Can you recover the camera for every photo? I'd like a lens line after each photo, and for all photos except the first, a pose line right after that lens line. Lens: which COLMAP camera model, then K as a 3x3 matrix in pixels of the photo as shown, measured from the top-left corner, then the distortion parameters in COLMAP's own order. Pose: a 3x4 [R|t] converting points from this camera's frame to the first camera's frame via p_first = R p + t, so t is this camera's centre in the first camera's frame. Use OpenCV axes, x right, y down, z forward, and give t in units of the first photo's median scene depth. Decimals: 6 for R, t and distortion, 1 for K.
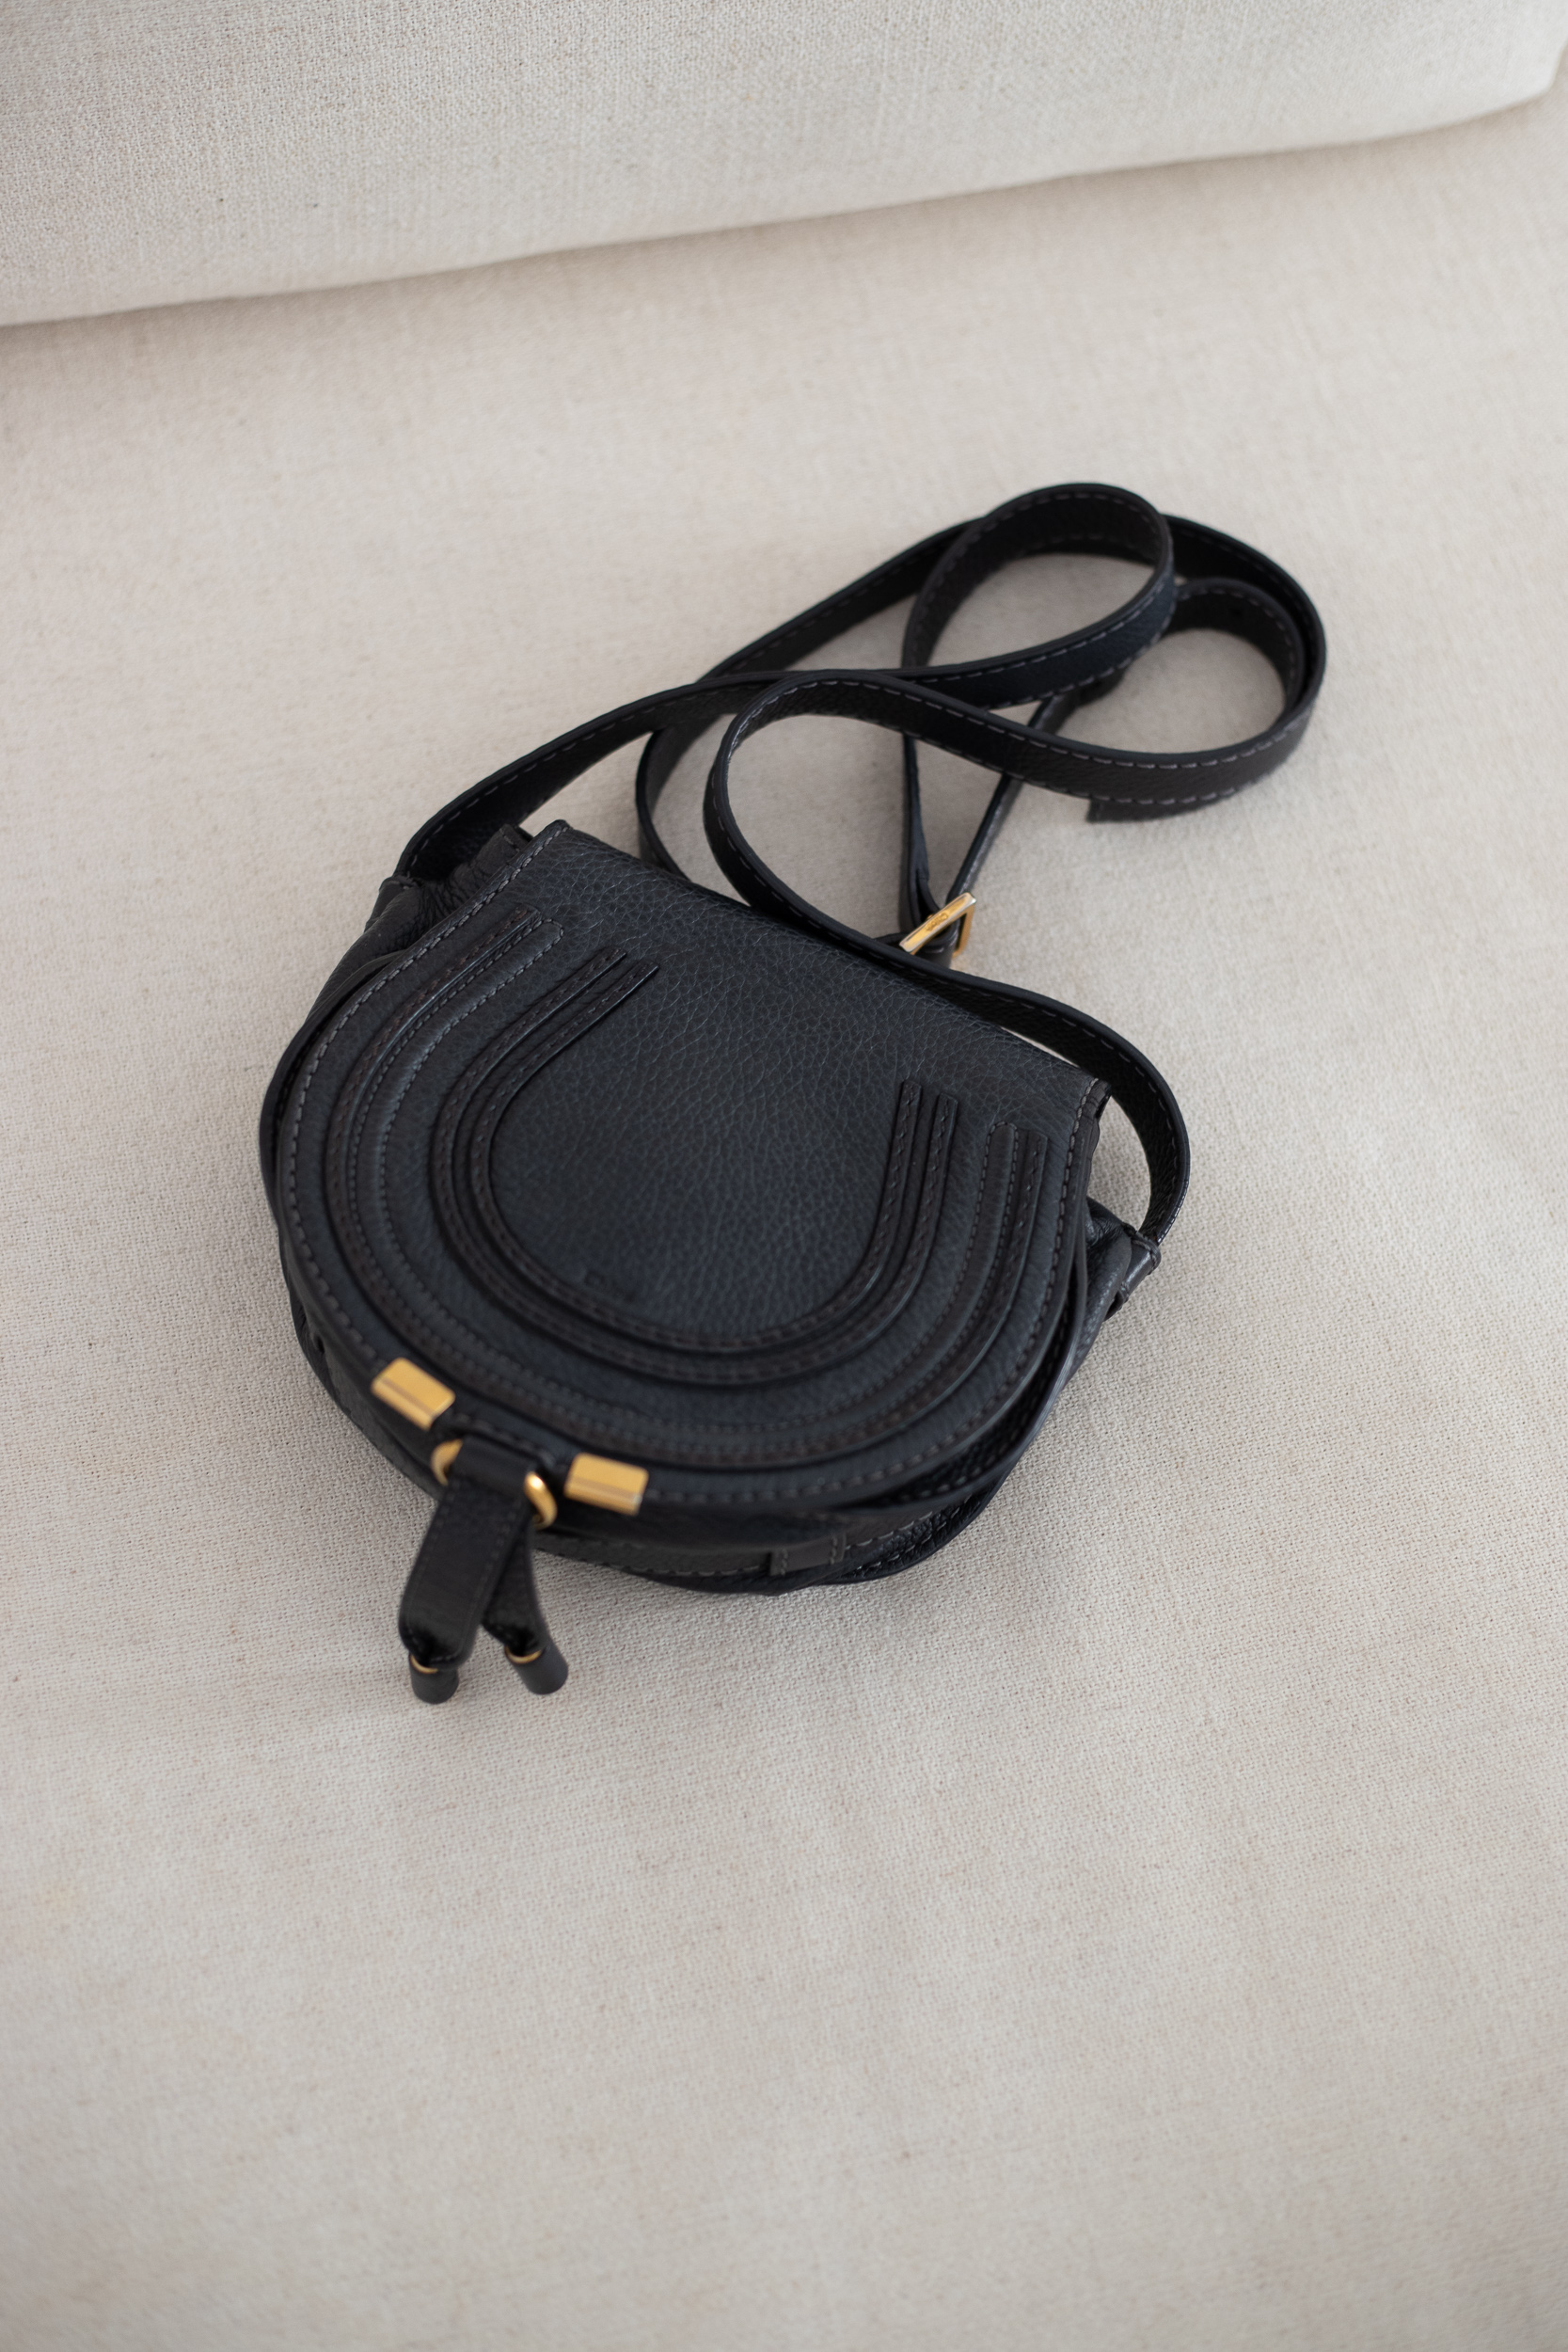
lens RADIAL K [[3495.0, 0, 784.0], [0, 3495.0, 1176.0], [0, 0, 1]] dist [-0.166363, -0.014792]
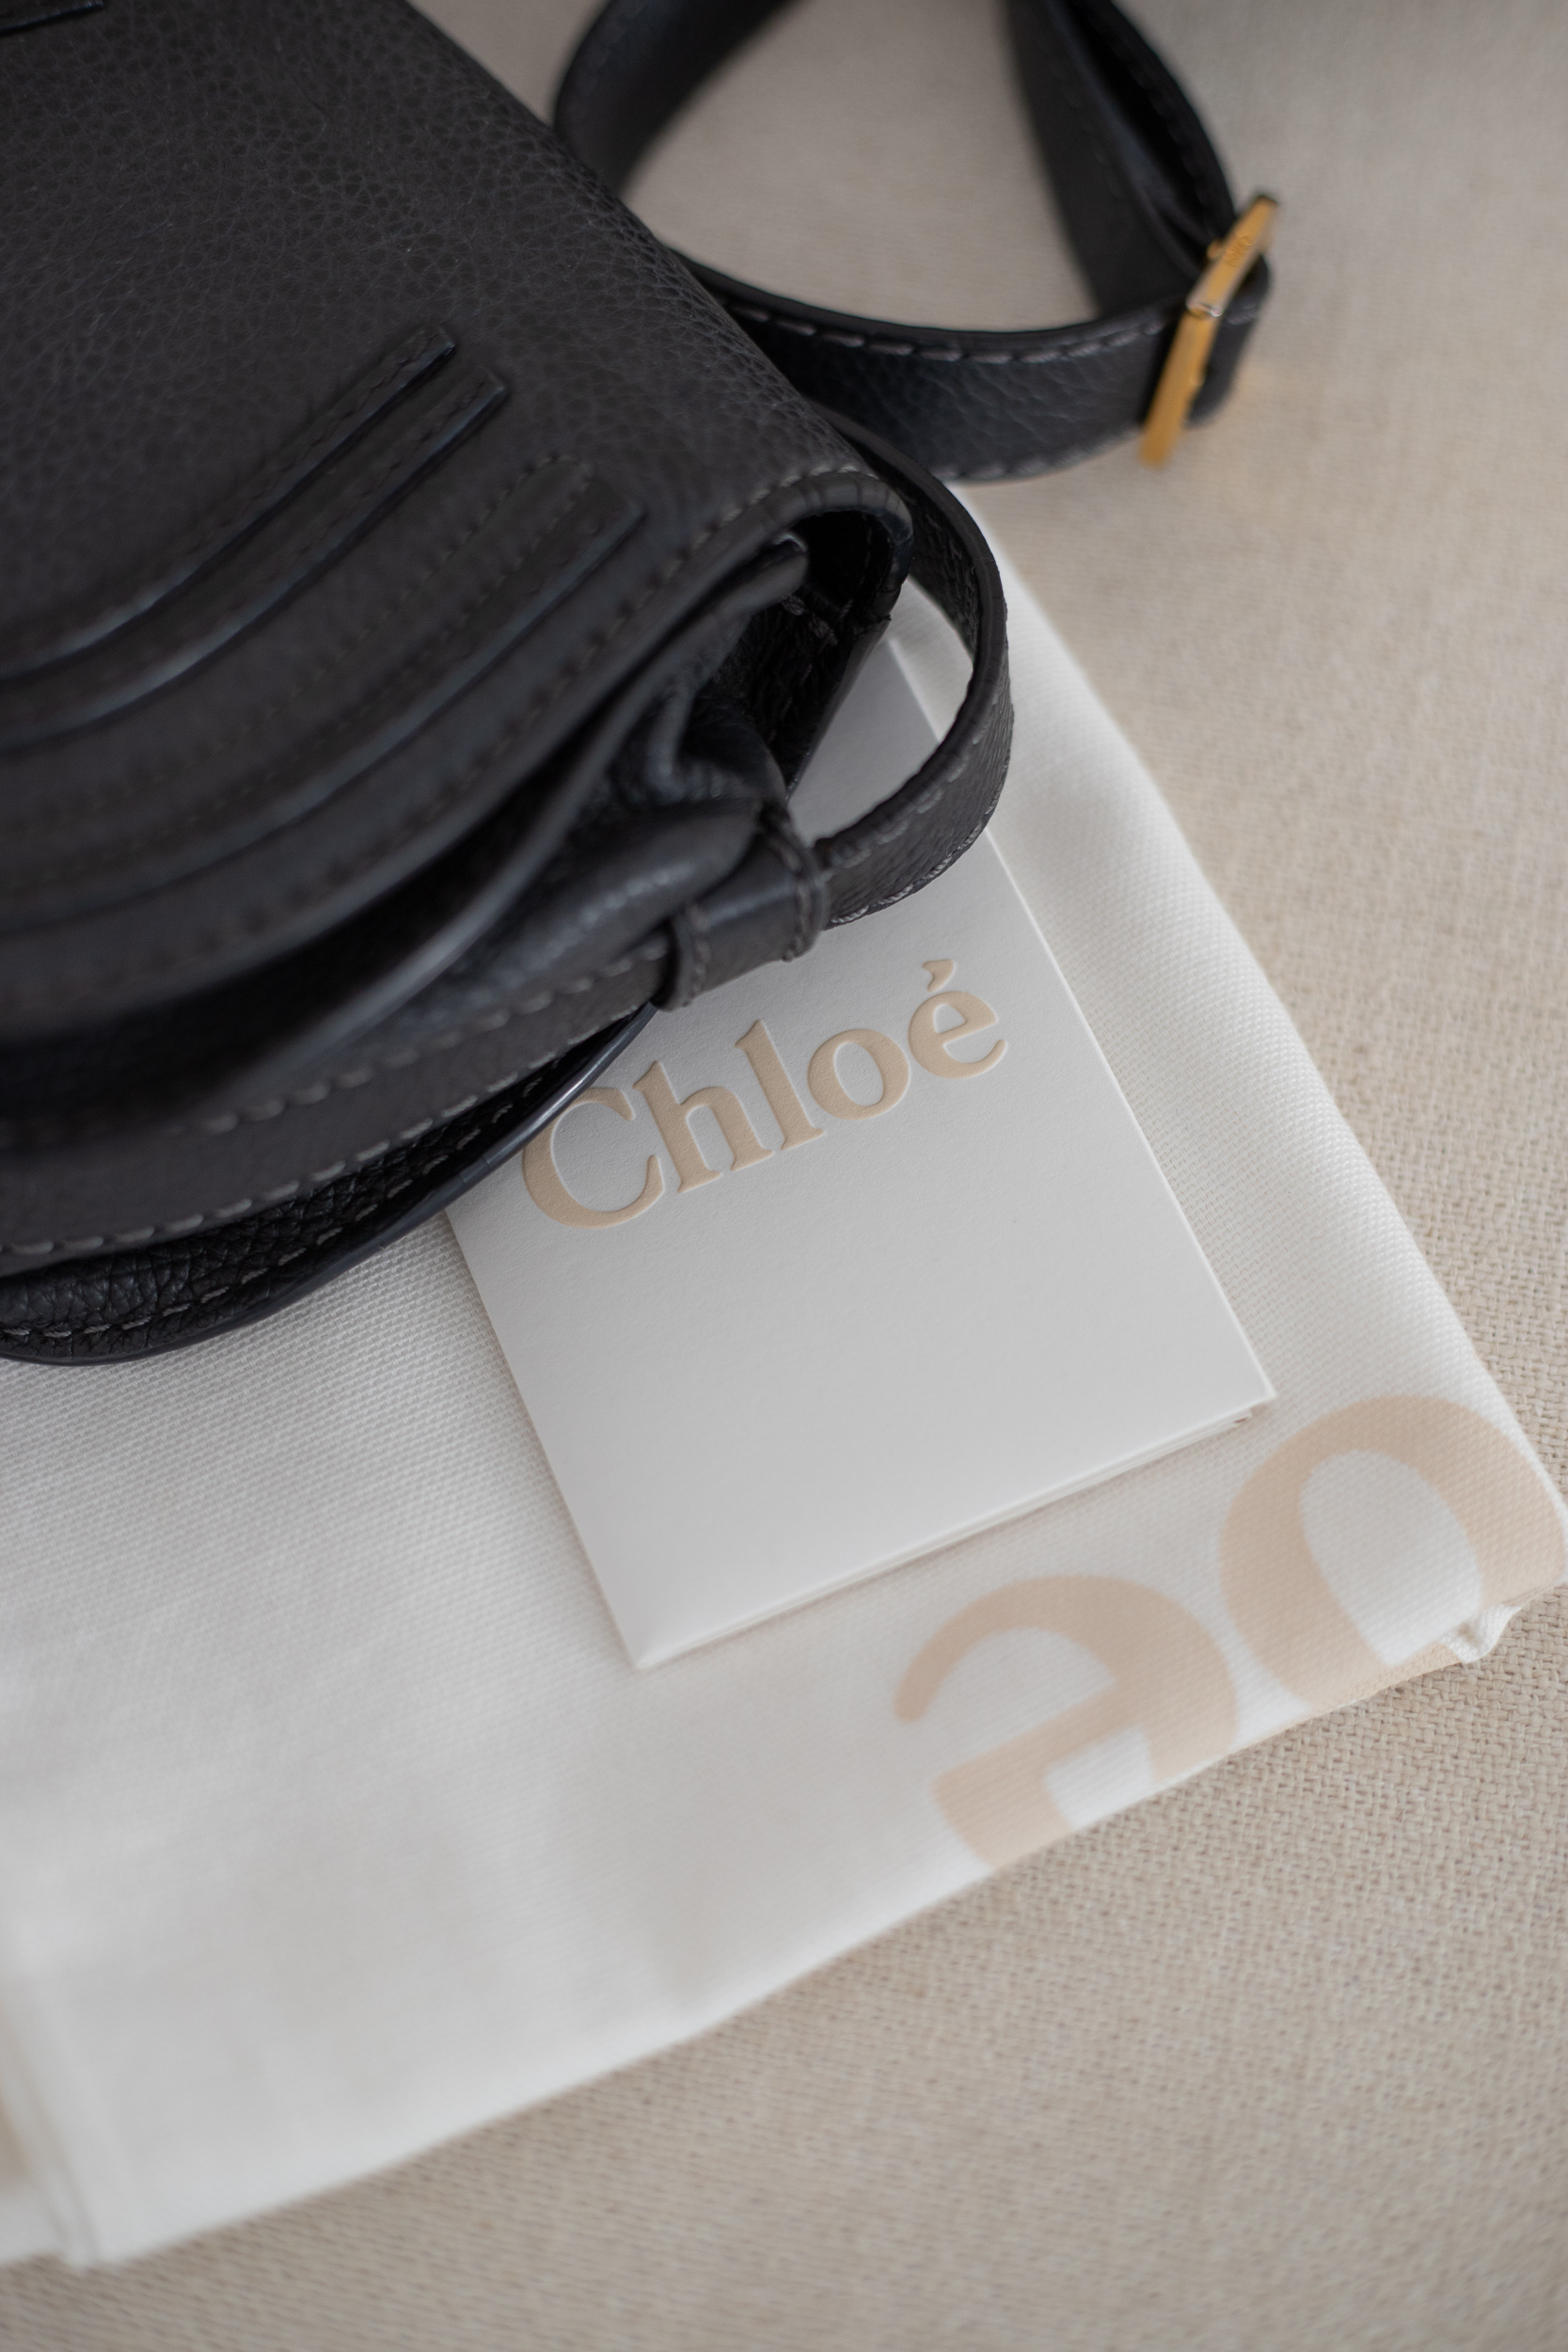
lens RADIAL K [[3757.3, 0, 784.0], [0, 3757.3, 1176.0], [0, 0, 1]] dist [-0.160664, -0.081827]
pose [[0.903272, 0.330629, -0.273466, 0.252149], [-0.334144, 0.941870, 0.035053, 0.045582], [0.269159, 0.059715, 0.961243, 0.577407]]
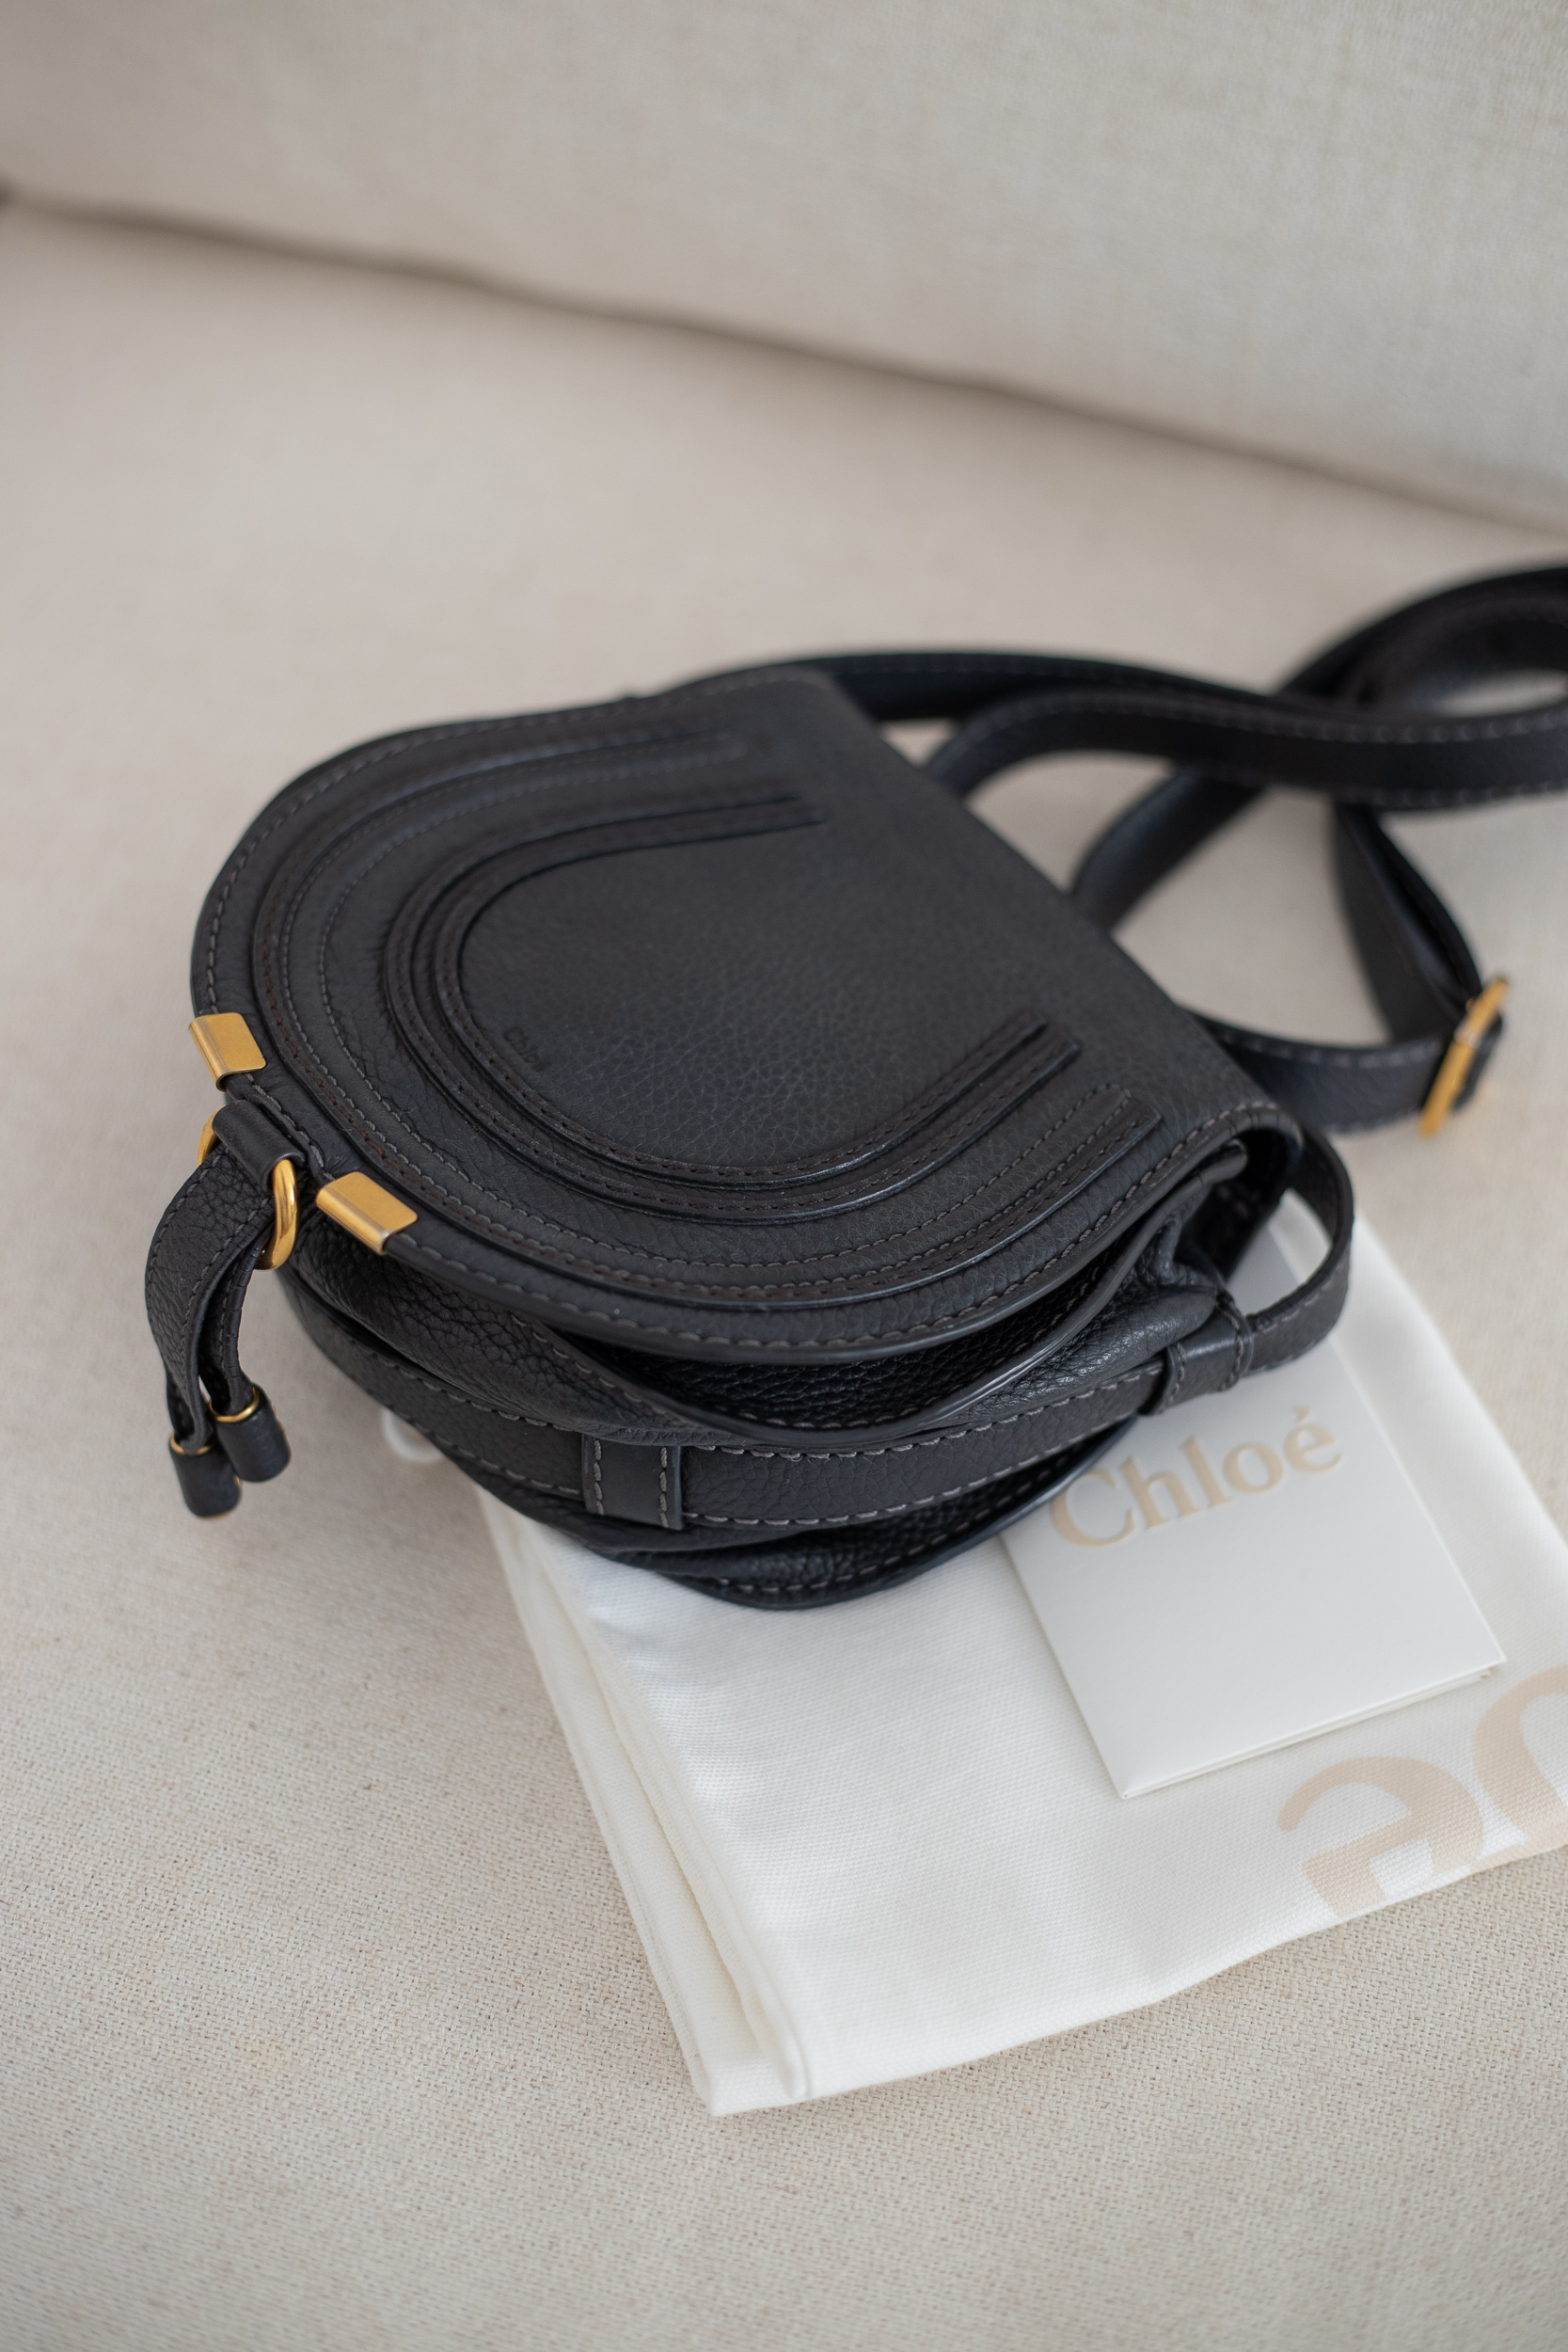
lens RADIAL K [[3495.0, 0, 784.0], [0, 3495.0, 1176.0], [0, 0, 1]] dist [-0.166363, -0.014792]
pose [[0.876072, 0.309225, -0.369968, 0.295234], [-0.392205, 0.903327, -0.173713, 0.168233], [0.280486, 0.297289, 0.912659, 0.296848]]
